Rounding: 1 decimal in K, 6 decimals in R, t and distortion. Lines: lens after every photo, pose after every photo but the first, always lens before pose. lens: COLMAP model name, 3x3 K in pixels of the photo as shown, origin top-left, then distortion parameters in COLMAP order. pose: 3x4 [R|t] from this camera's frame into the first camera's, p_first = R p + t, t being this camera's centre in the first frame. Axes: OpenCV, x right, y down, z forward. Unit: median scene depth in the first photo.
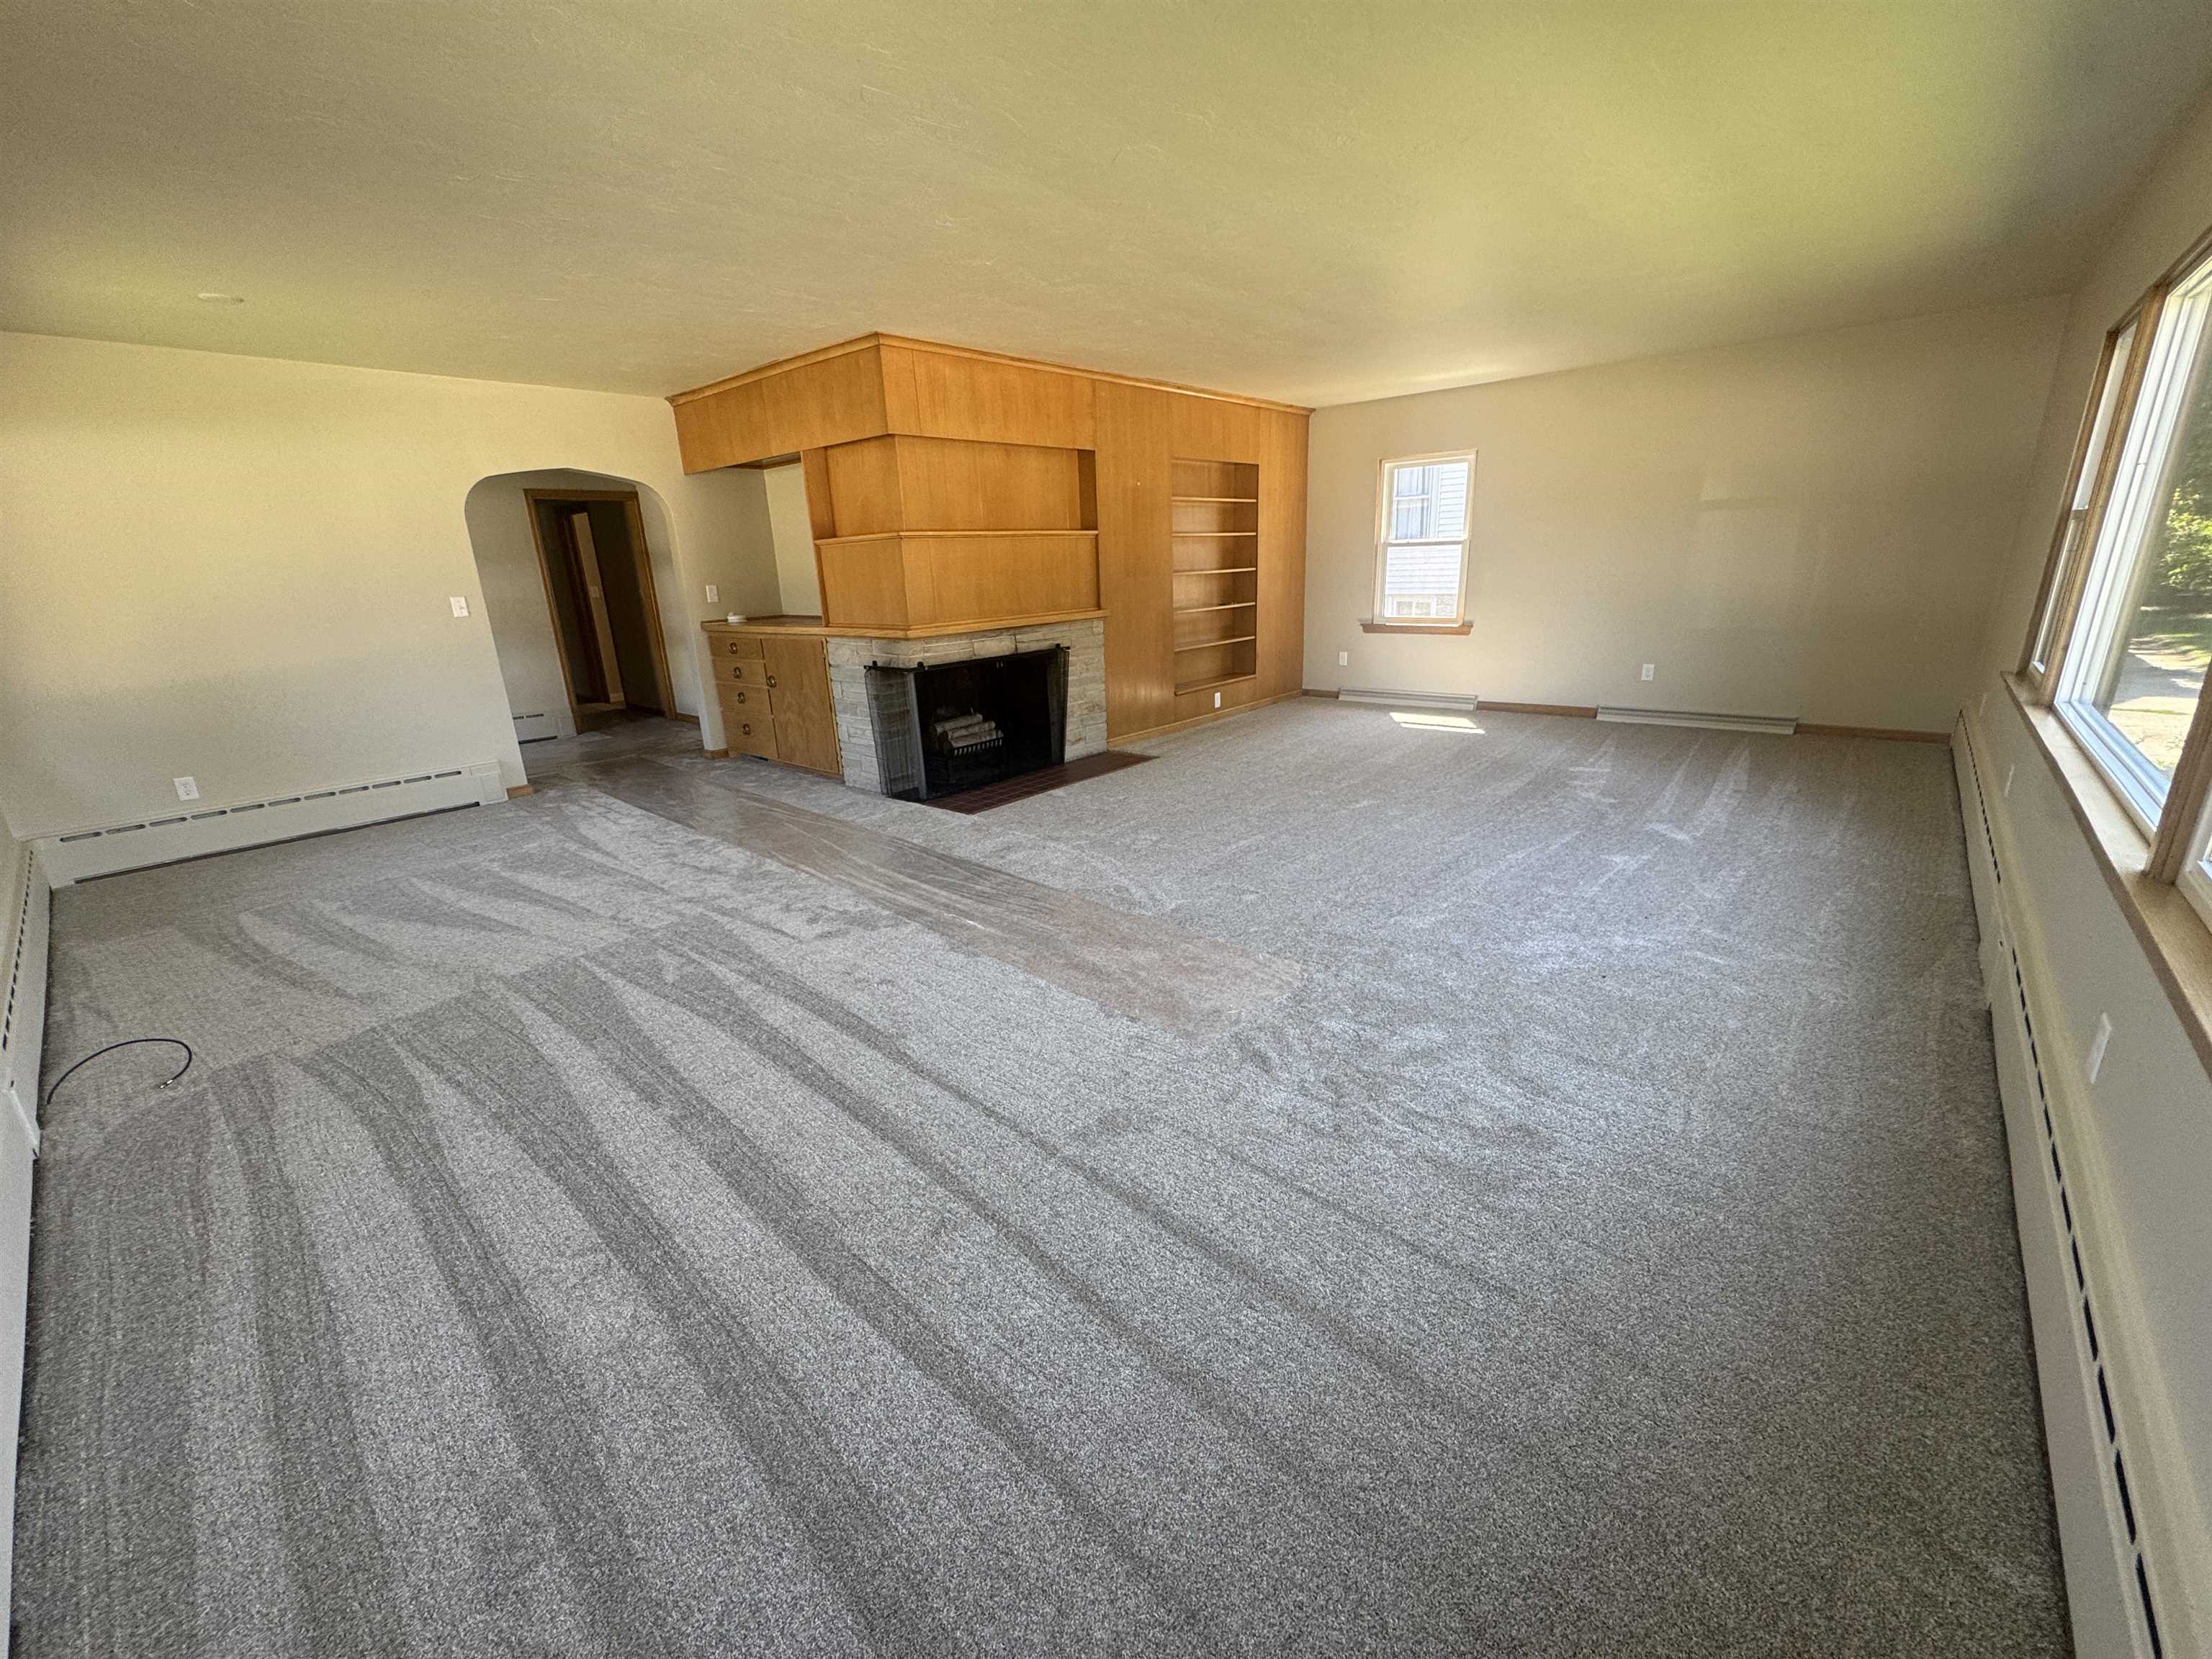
lens RADIAL K [[883.6, 0, 1105.6], [0, 883.6, 828.5], [0, 0, 1]] dist [0.000508, -0.000037]
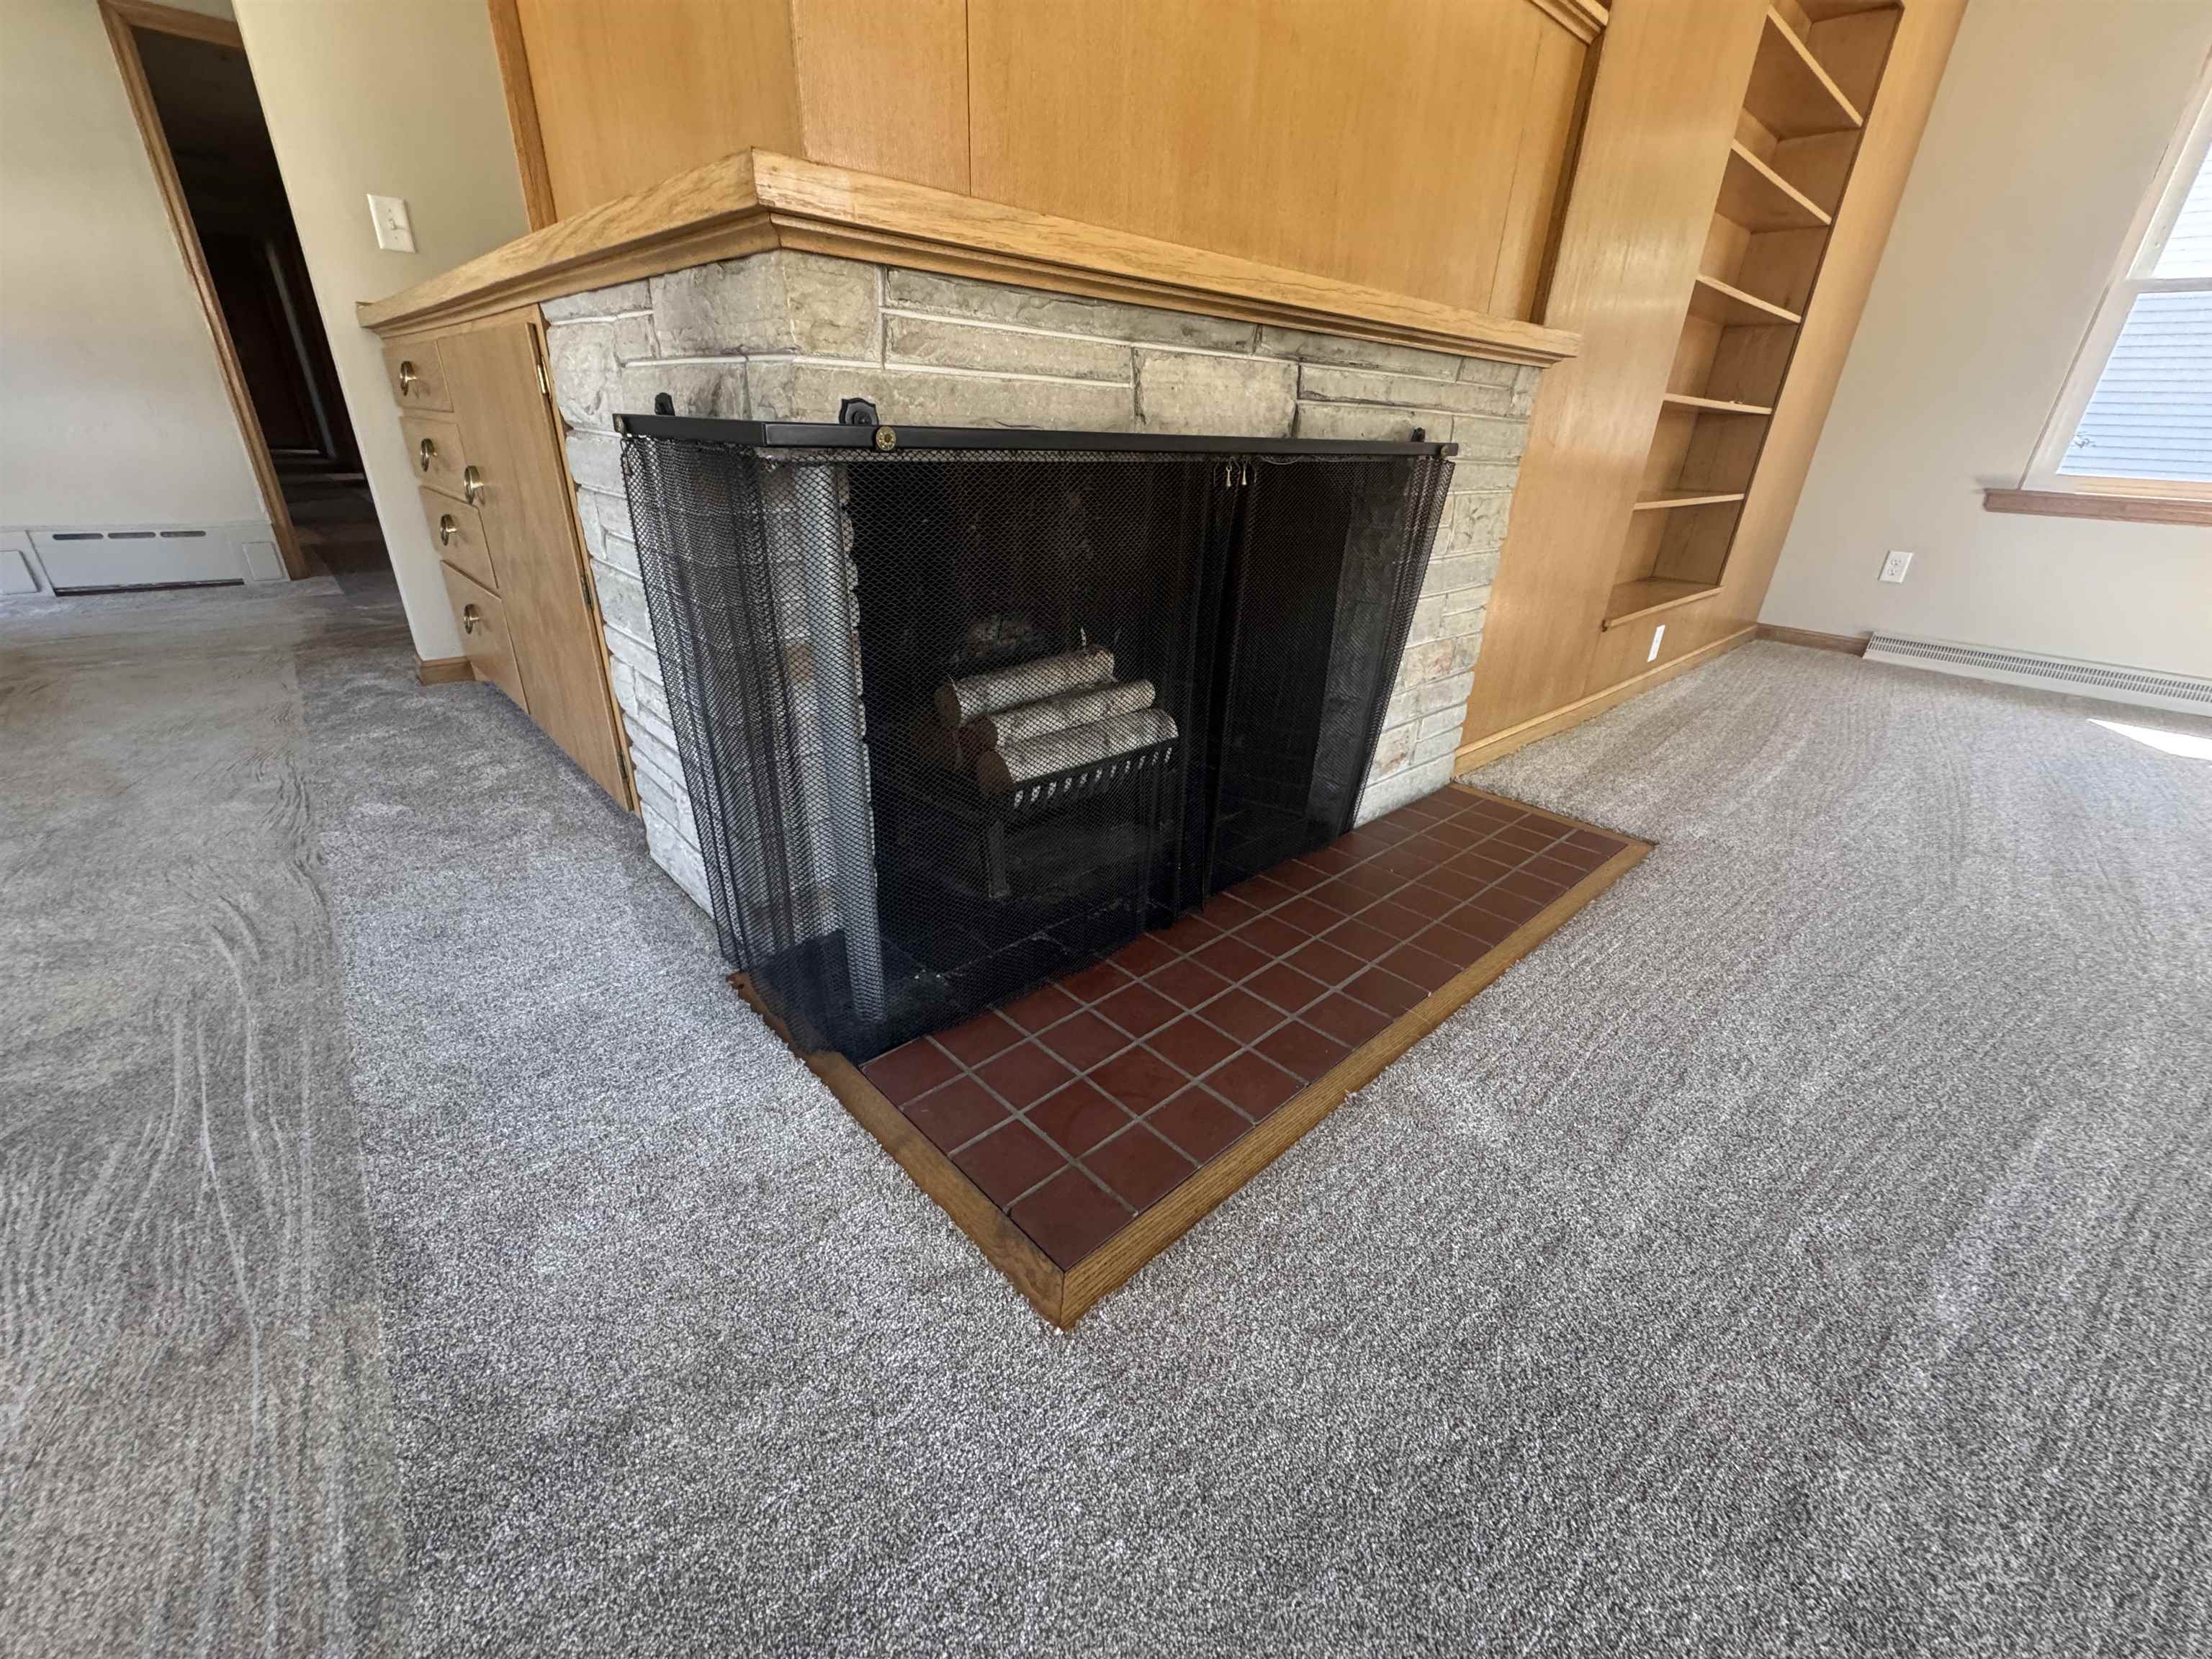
lens RADIAL K [[883.6, 0, 1108.0], [0, 883.6, 833.0], [0, 0, 1]] dist [0.000508, -0.000037]
pose [[0.992066, 0.111103, -0.058828, -0.119260], [-0.101699, 0.984338, 0.143998, -0.114513], [0.073905, -0.136873, 0.987828, 0.699419]]
